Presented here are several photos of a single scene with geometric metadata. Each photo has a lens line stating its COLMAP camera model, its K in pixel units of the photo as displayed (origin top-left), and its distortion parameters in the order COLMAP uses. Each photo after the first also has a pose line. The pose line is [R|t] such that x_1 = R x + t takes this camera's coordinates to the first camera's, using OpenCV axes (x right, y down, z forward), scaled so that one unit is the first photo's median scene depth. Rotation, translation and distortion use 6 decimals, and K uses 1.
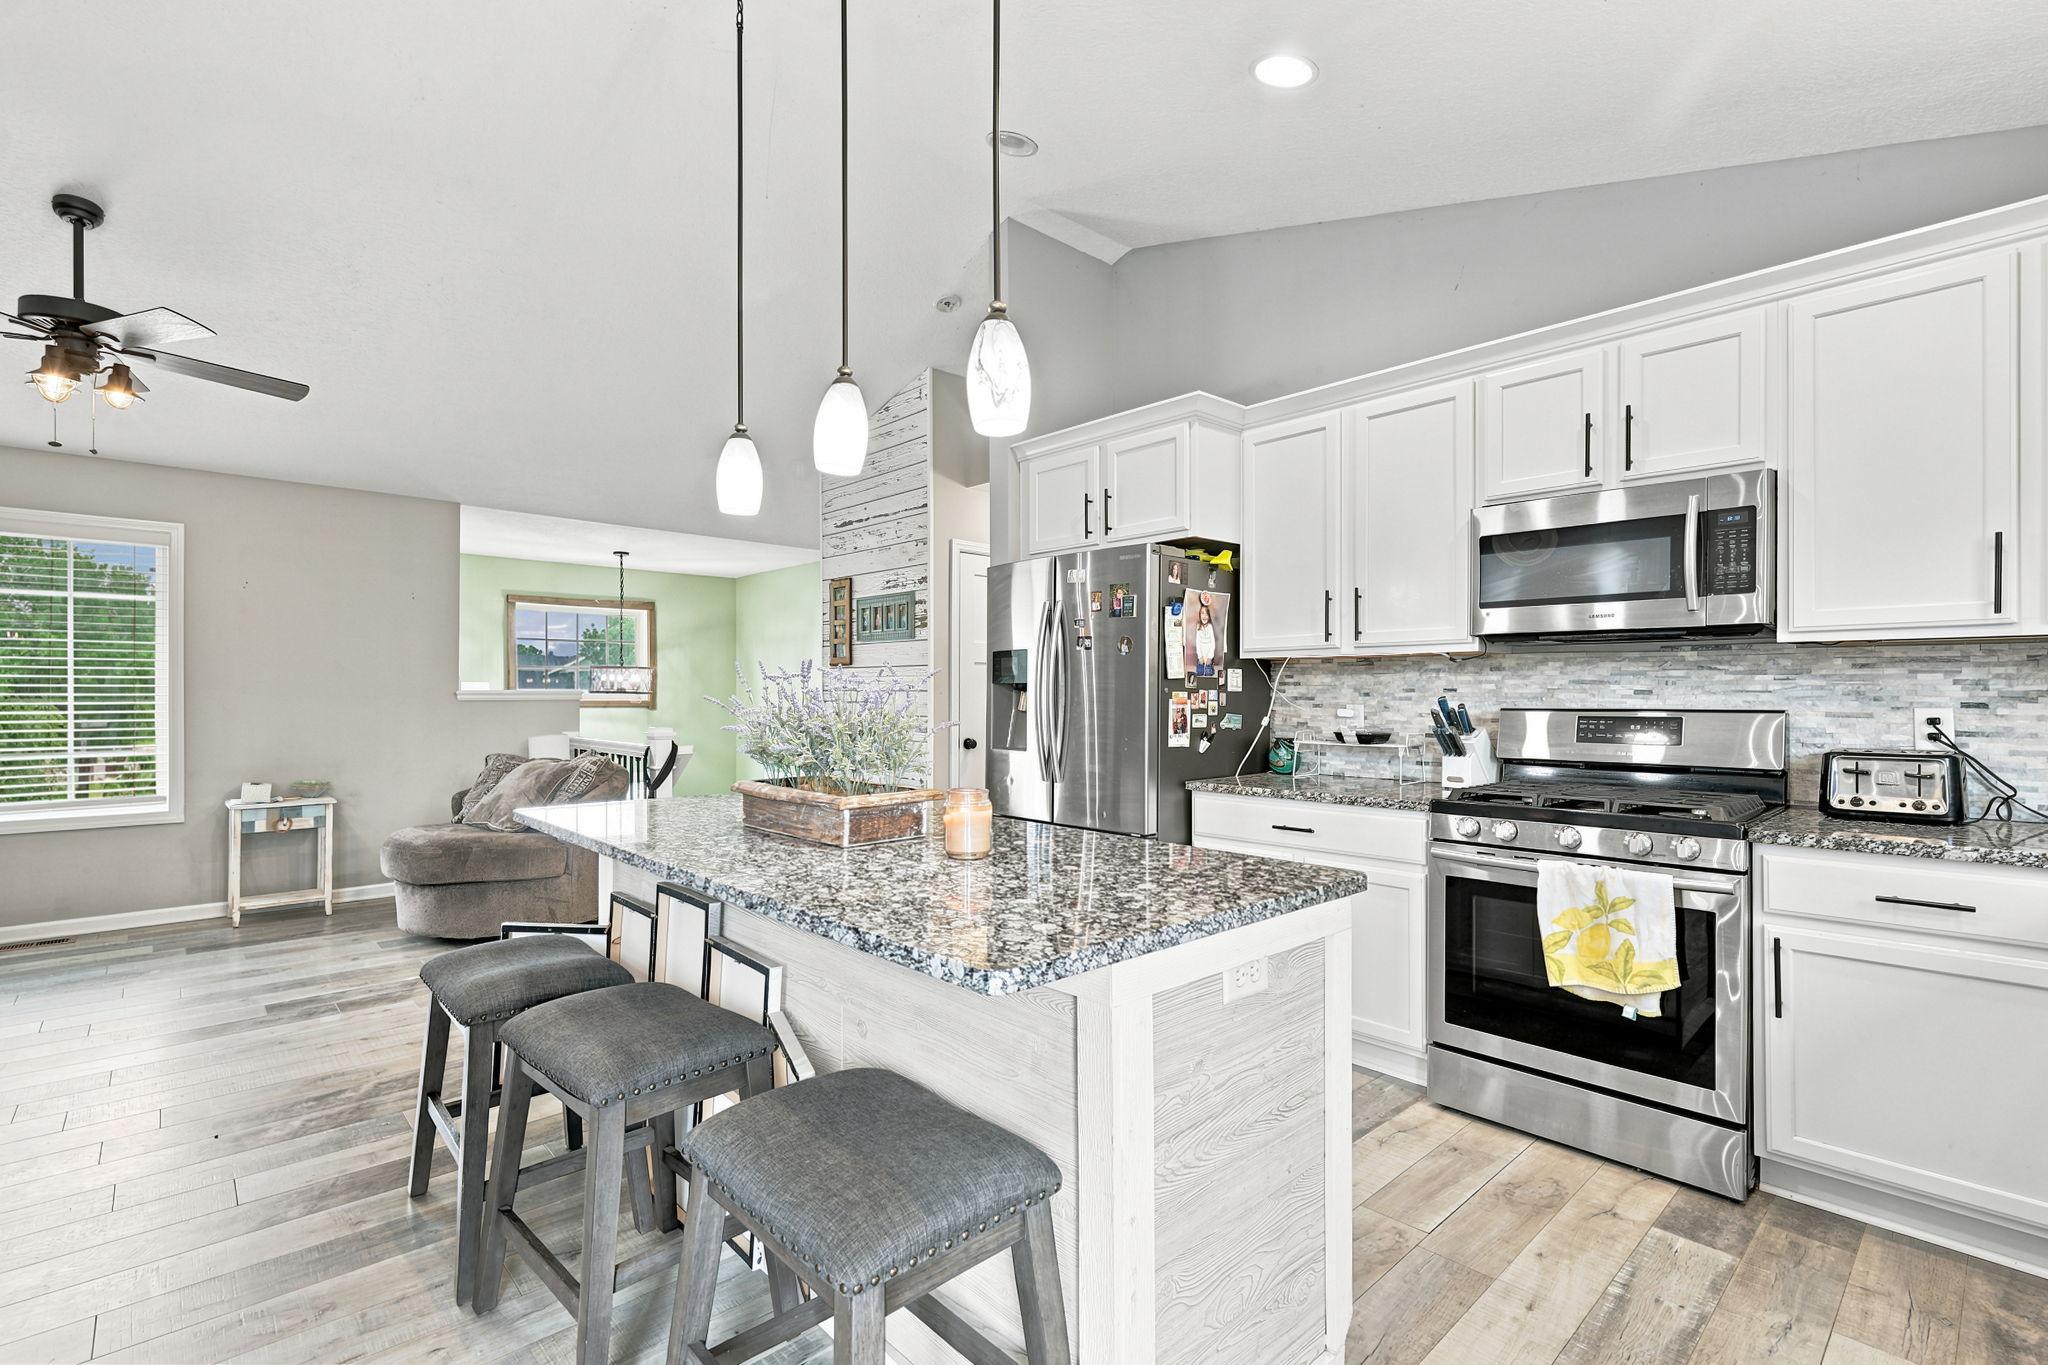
lens RADIAL K [[926.1, 0, 1021.5], [0, 926.1, 683.4], [0, 0, 1]] dist [-0.002191, 0.000685]
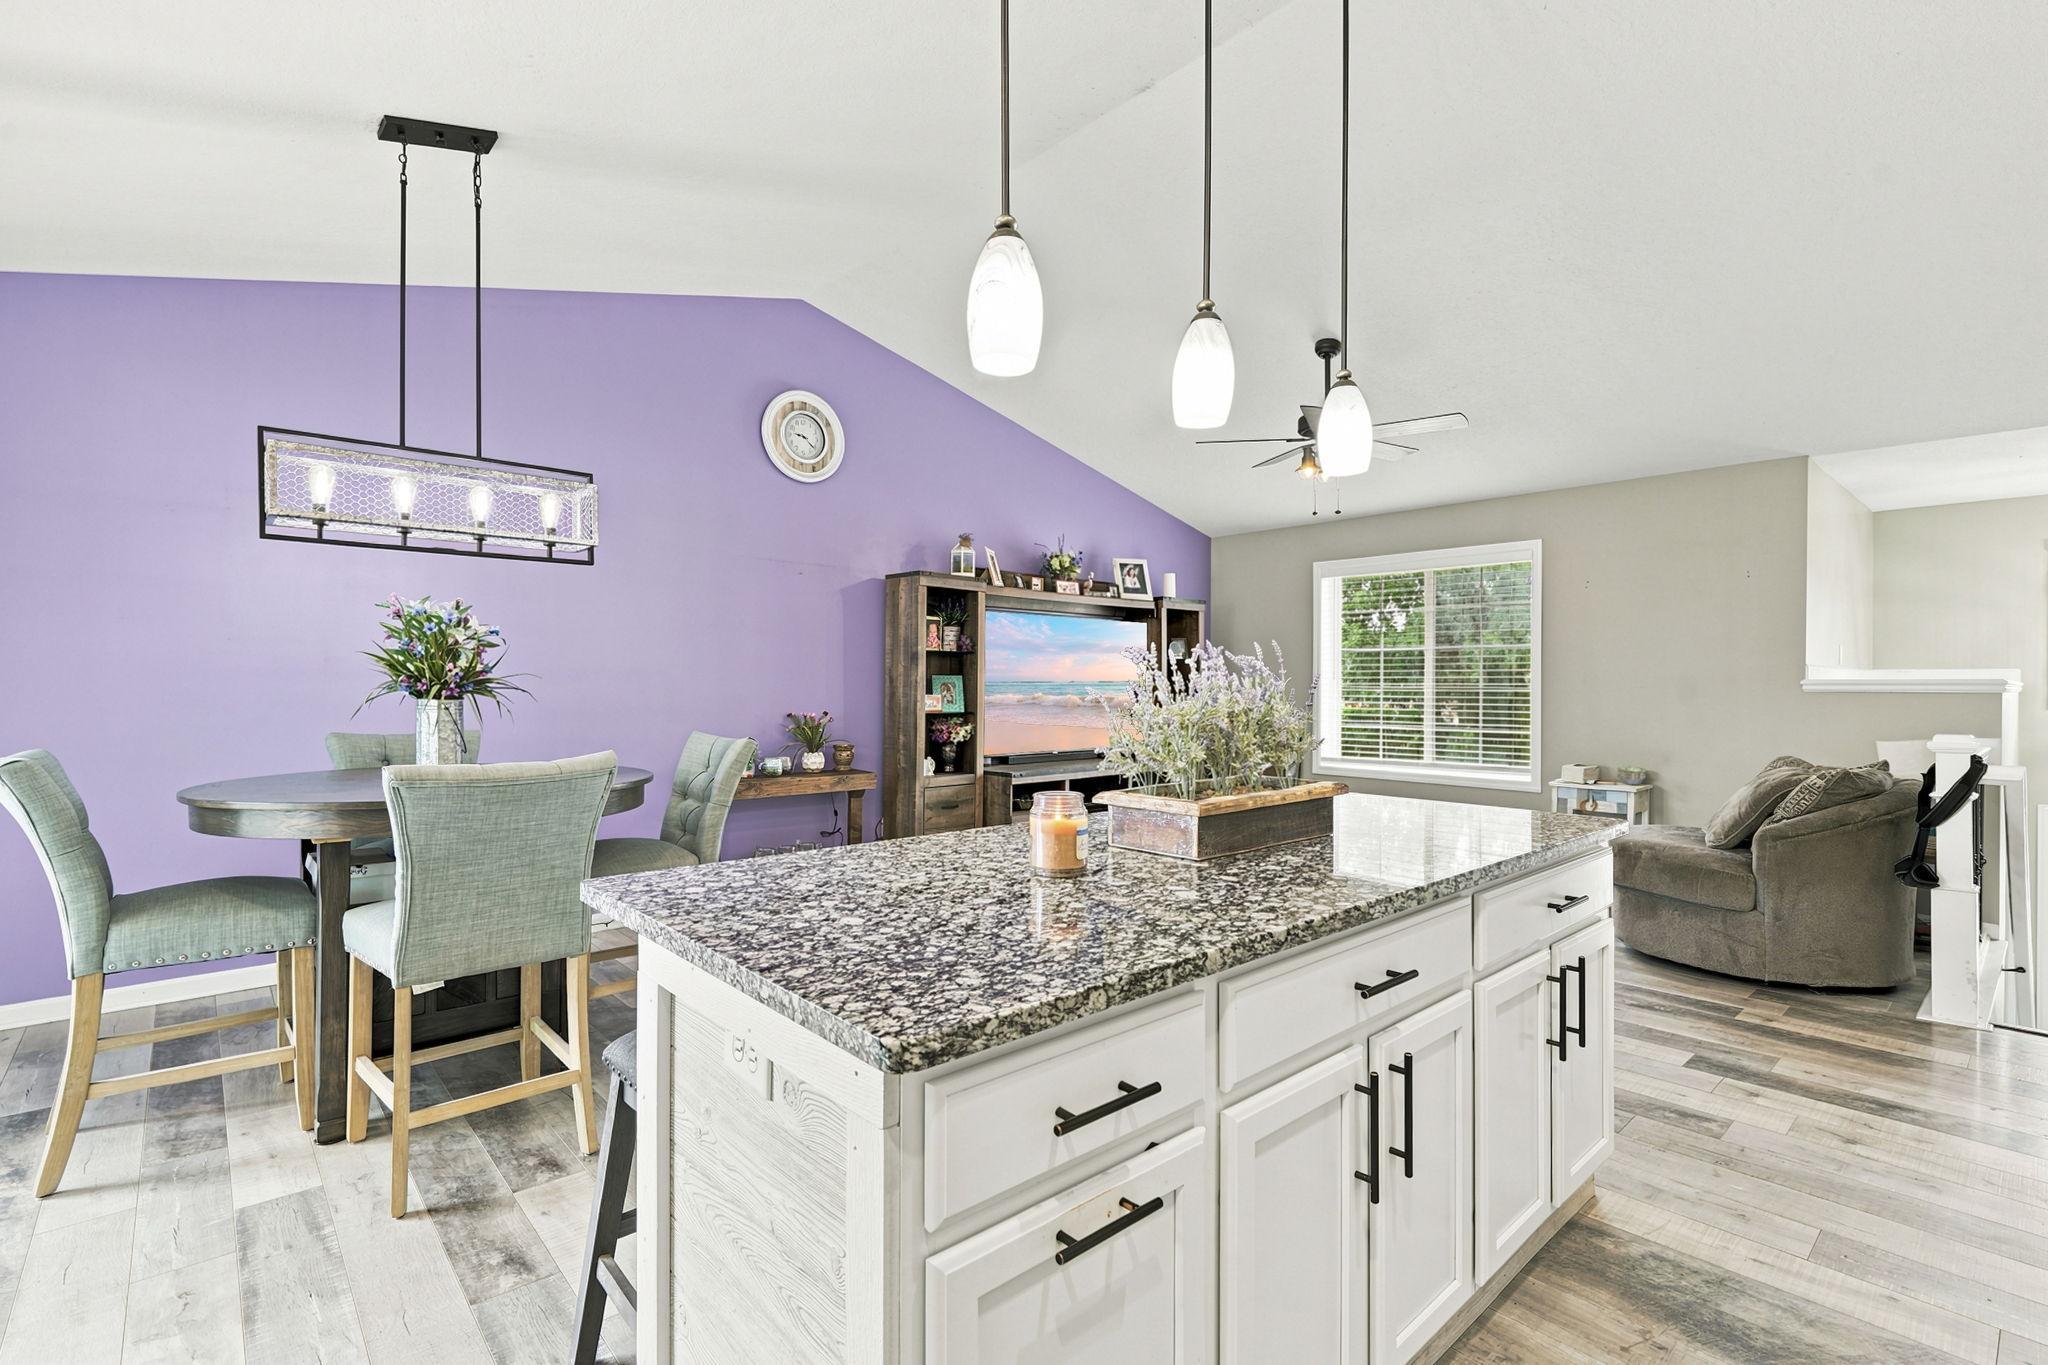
lens RADIAL K [[926.1, 0, 1028.7], [0, 926.1, 680.4], [0, 0, 1]] dist [-0.002191, 0.000685]
pose [[-0.015318, -0.004474, -0.999873, 0.521896], [0.008757, 0.999951, -0.004608, 0.011834], [0.999844, -0.008826, -0.015278, 0.664684]]
